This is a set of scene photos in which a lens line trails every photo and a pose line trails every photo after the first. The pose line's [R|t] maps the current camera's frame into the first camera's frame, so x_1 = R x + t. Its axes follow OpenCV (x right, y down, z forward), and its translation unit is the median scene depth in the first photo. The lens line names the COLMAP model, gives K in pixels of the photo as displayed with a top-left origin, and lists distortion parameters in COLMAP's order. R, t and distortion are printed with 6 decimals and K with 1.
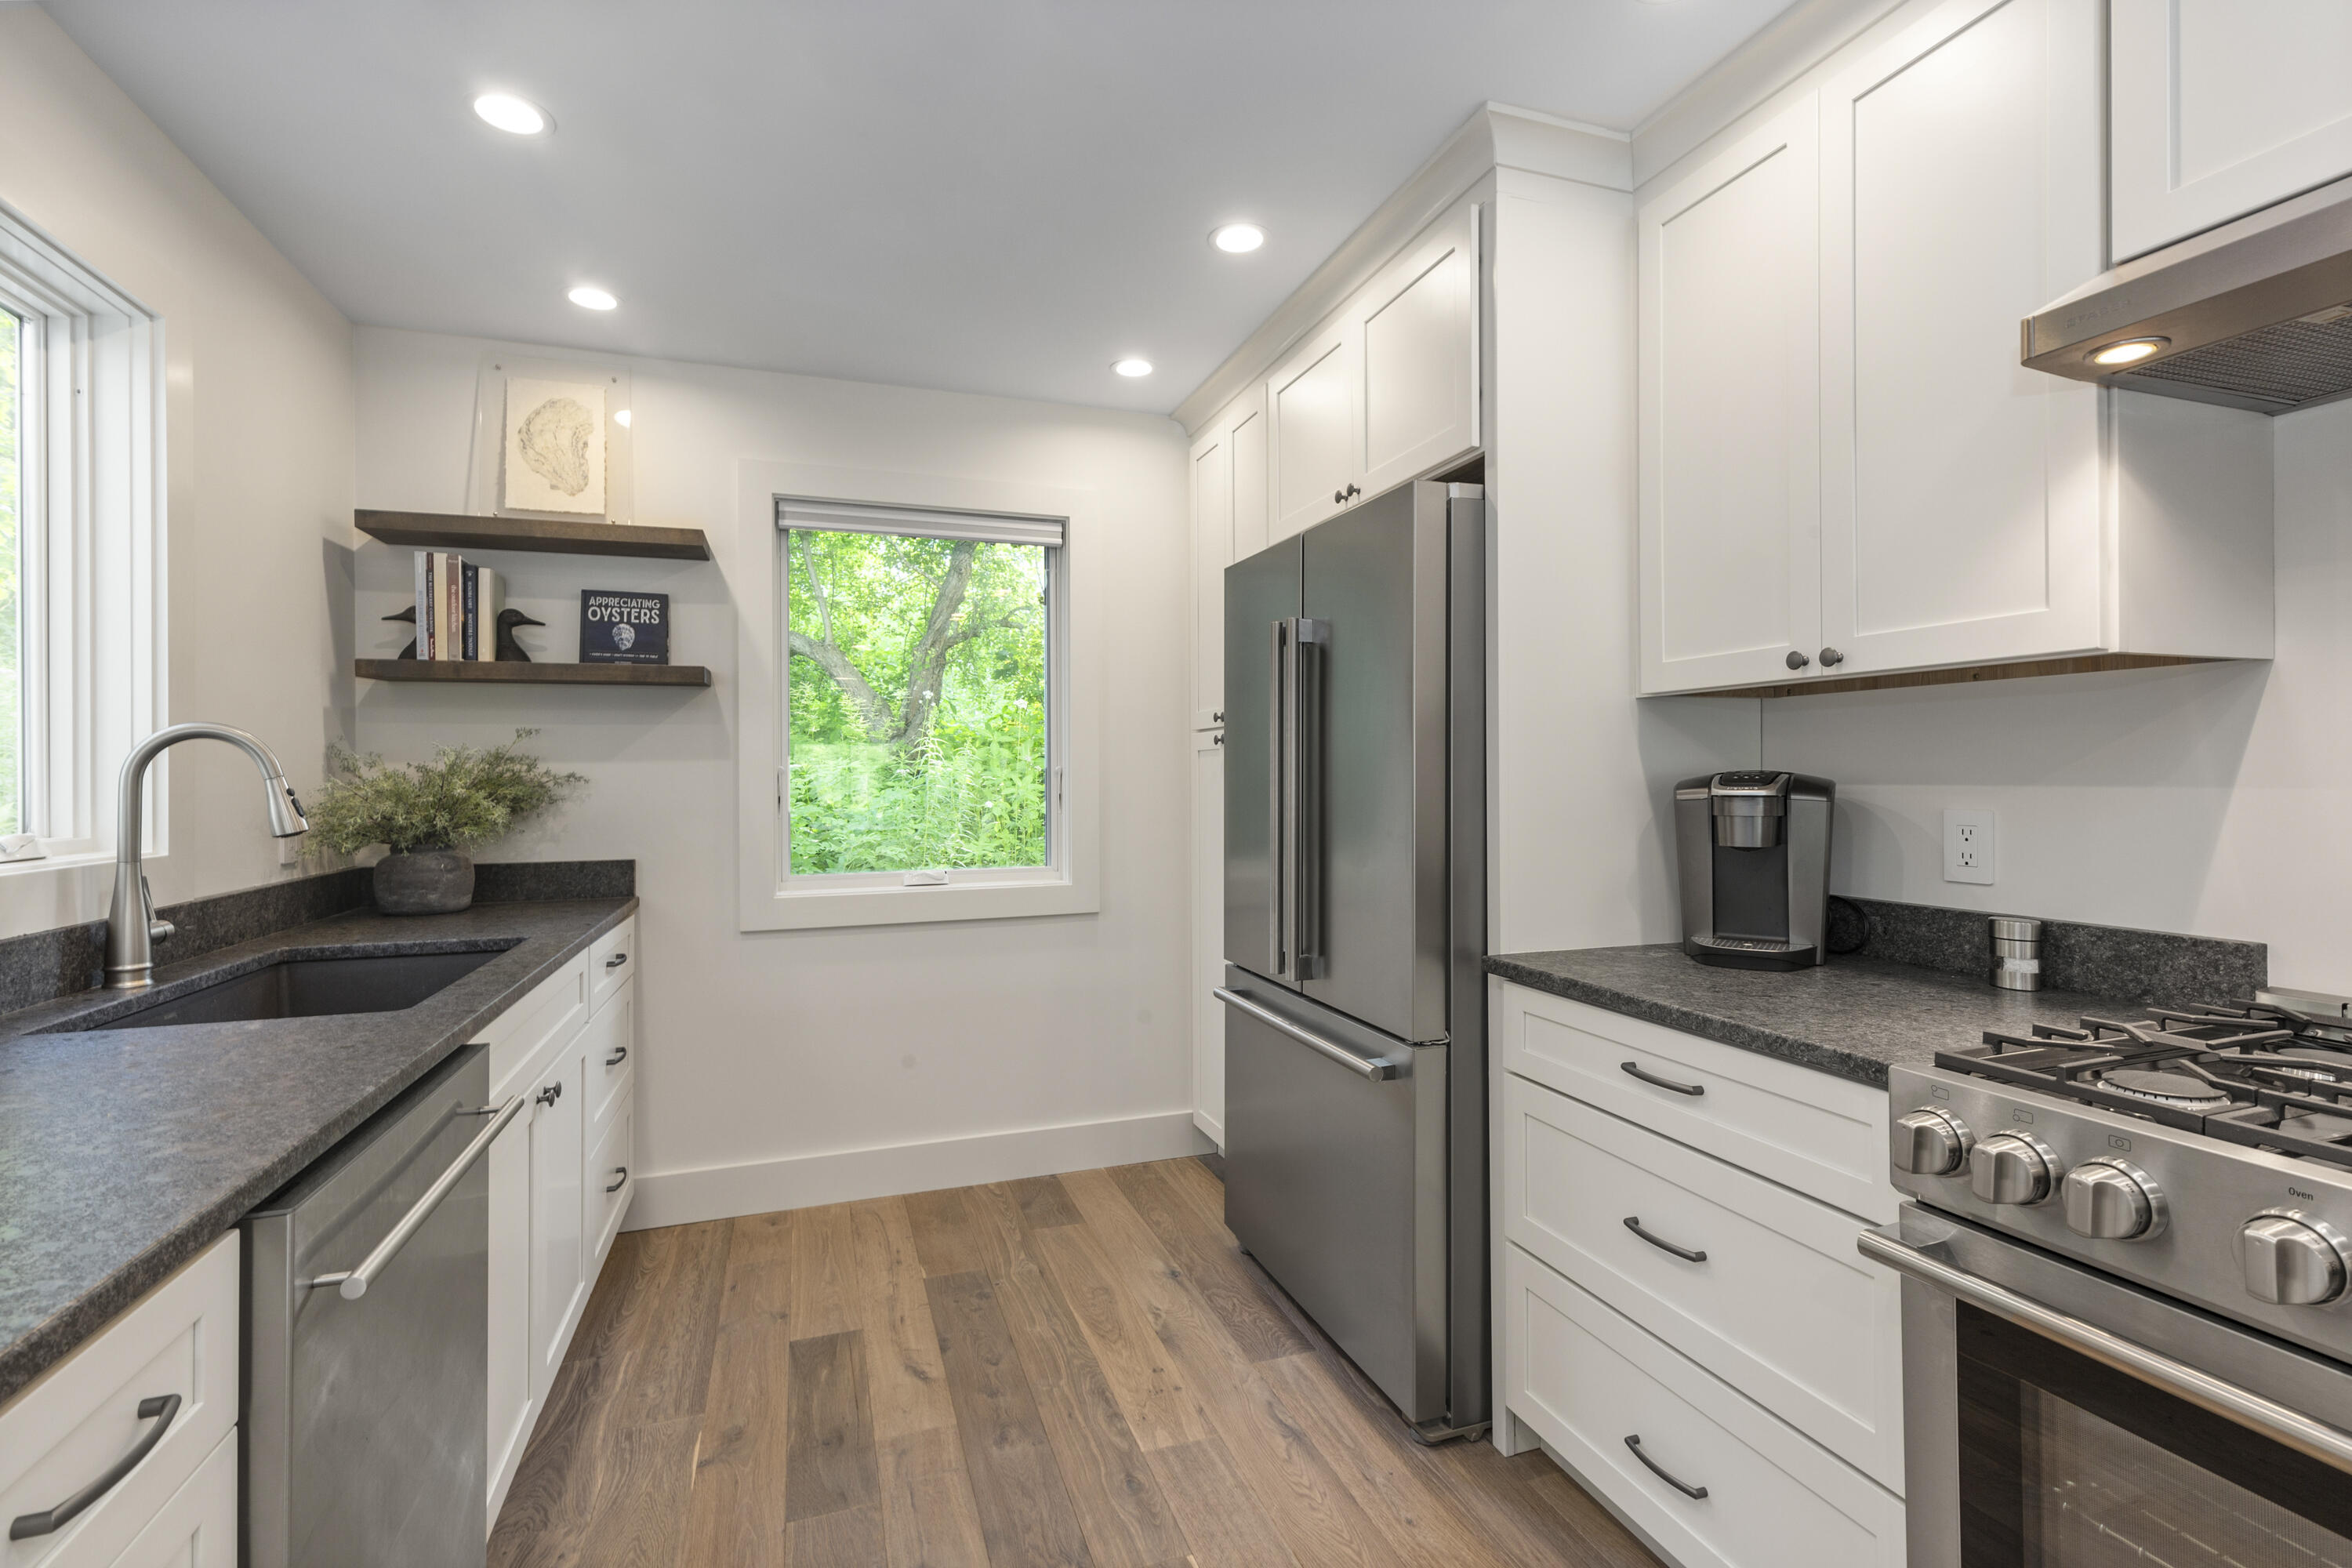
lens RADIAL K [[1067.9, 0, 1177.7], [0, 1067.9, 780.1], [0, 0, 1]] dist [-0.001147, 0.001101]
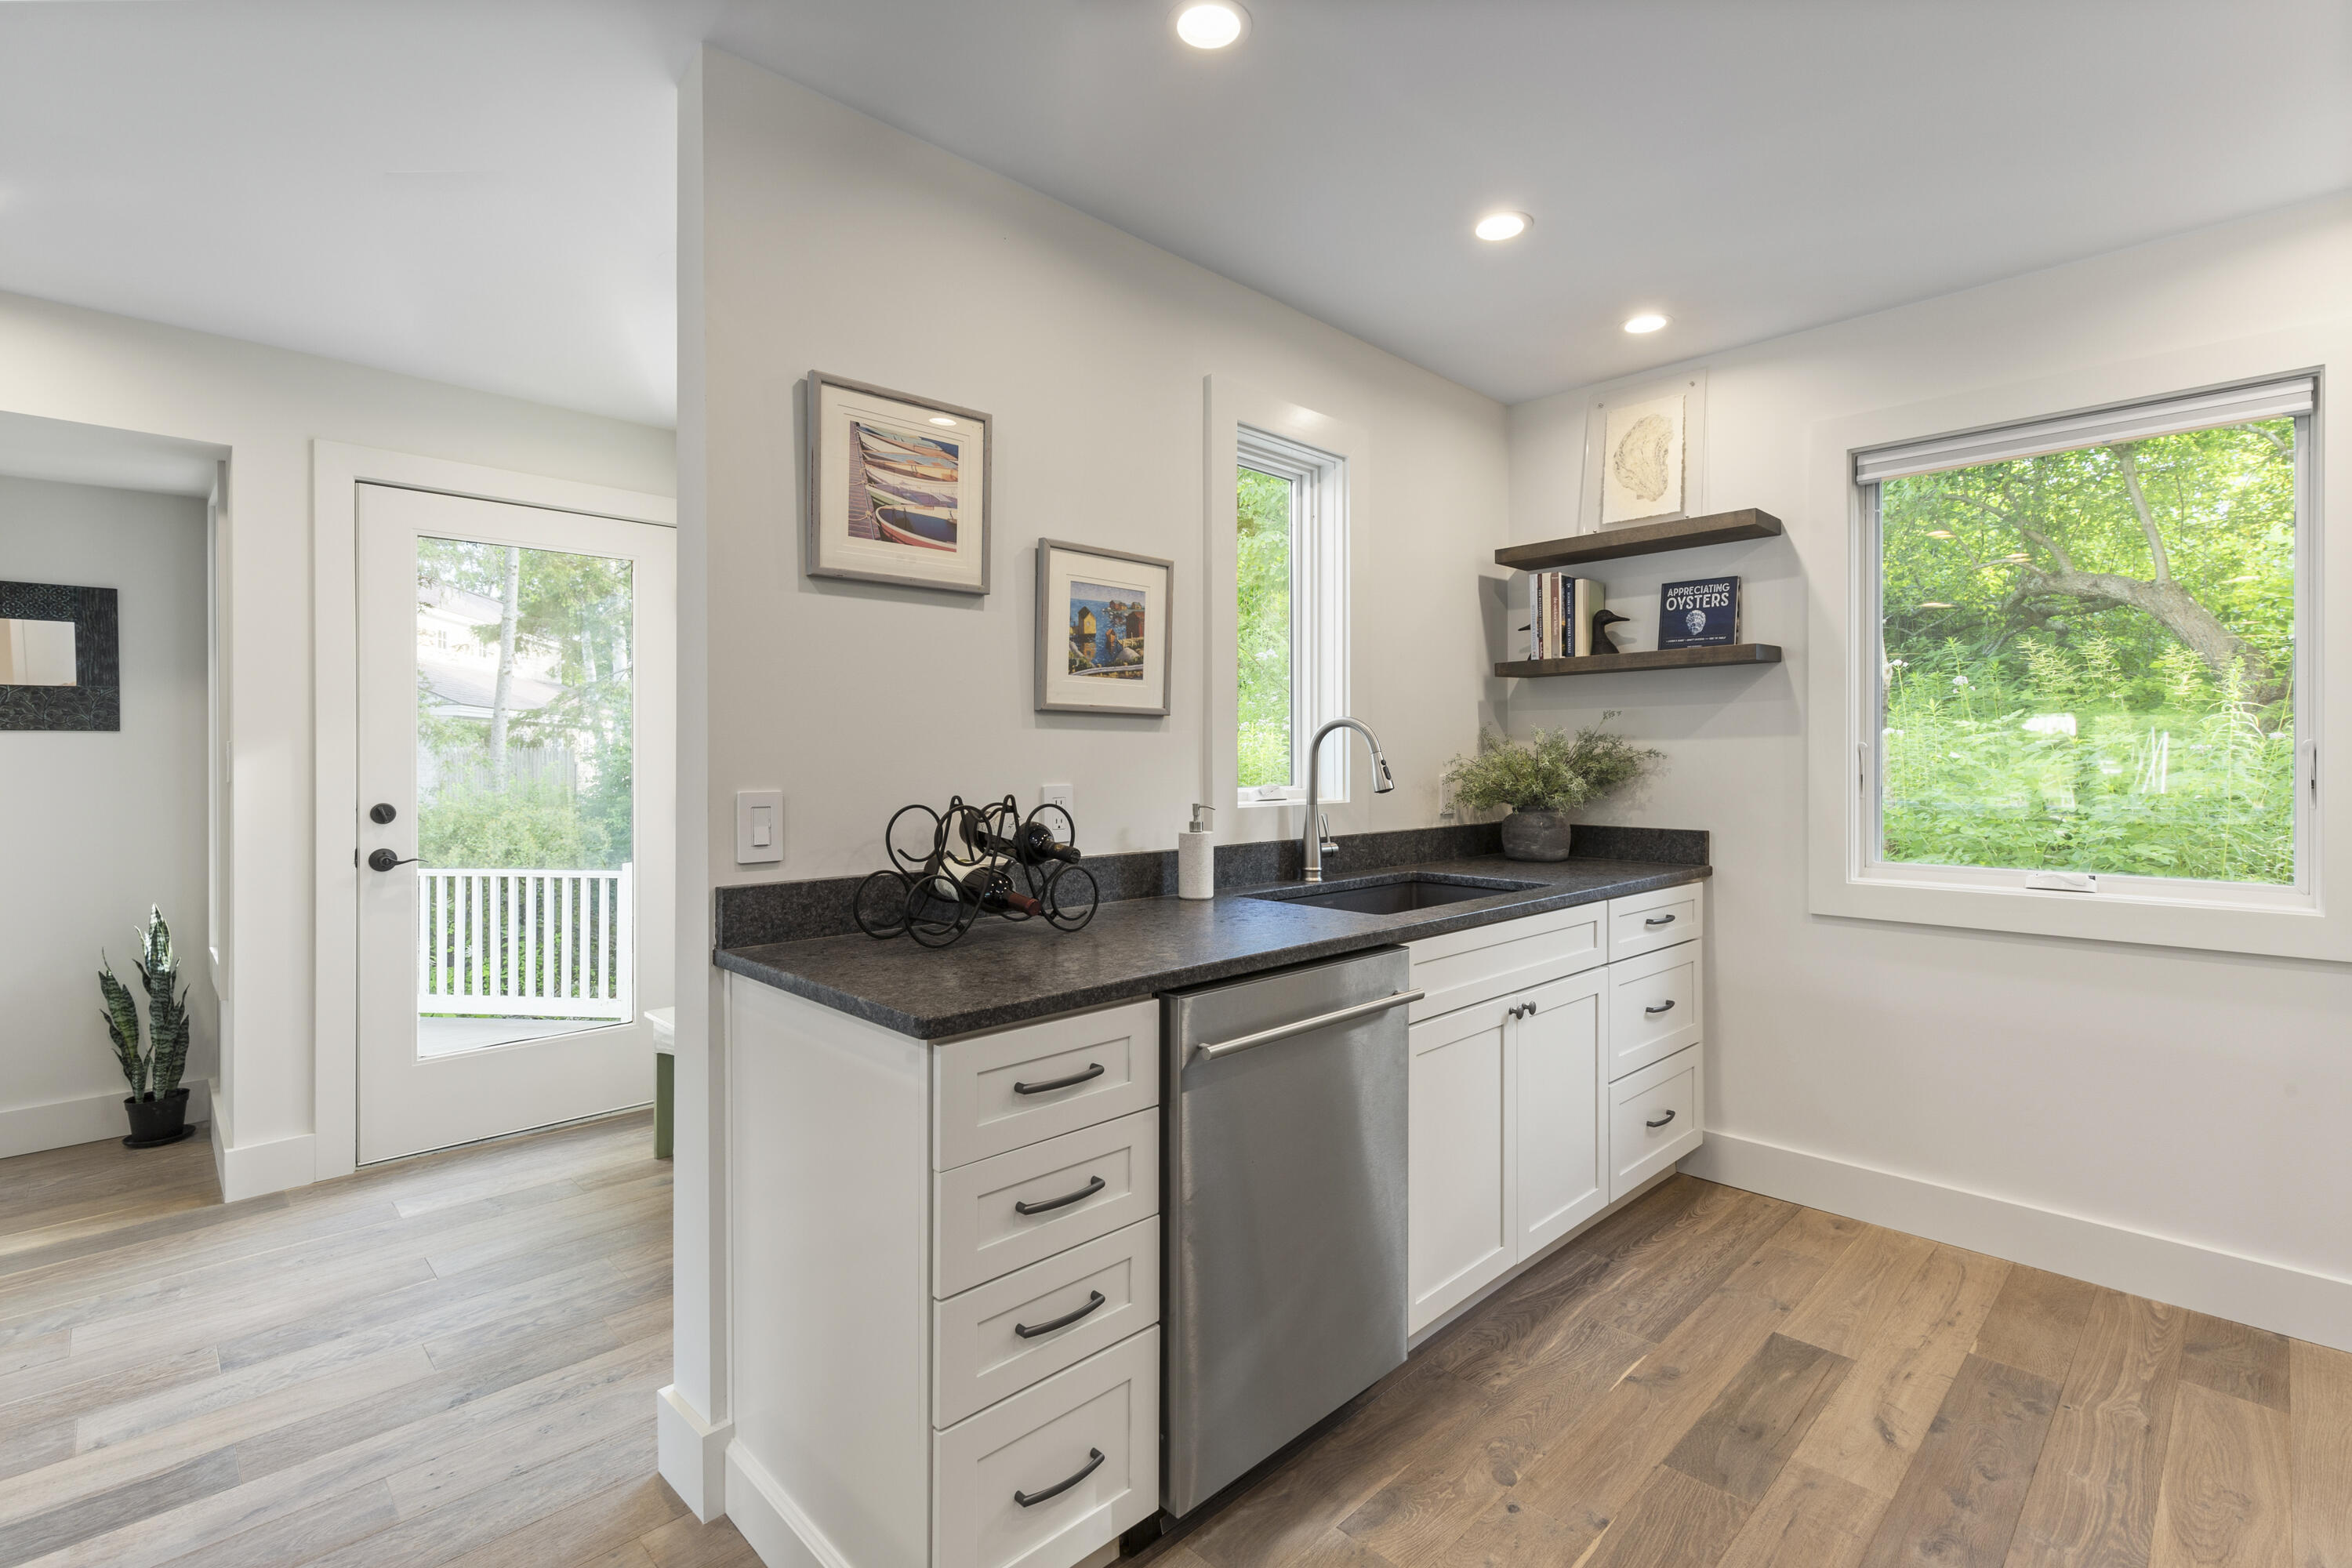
lens RADIAL K [[1067.9, 0, 1178.4], [0, 1067.9, 763.3], [0, 0, 1]] dist [-0.001147, 0.001101]
pose [[0.417034, 0.010687, -0.908828, 0.258732], [-0.005475, 0.999942, 0.009246, 0.000408], [0.908874, 0.001120, 0.417068, 0.087520]]
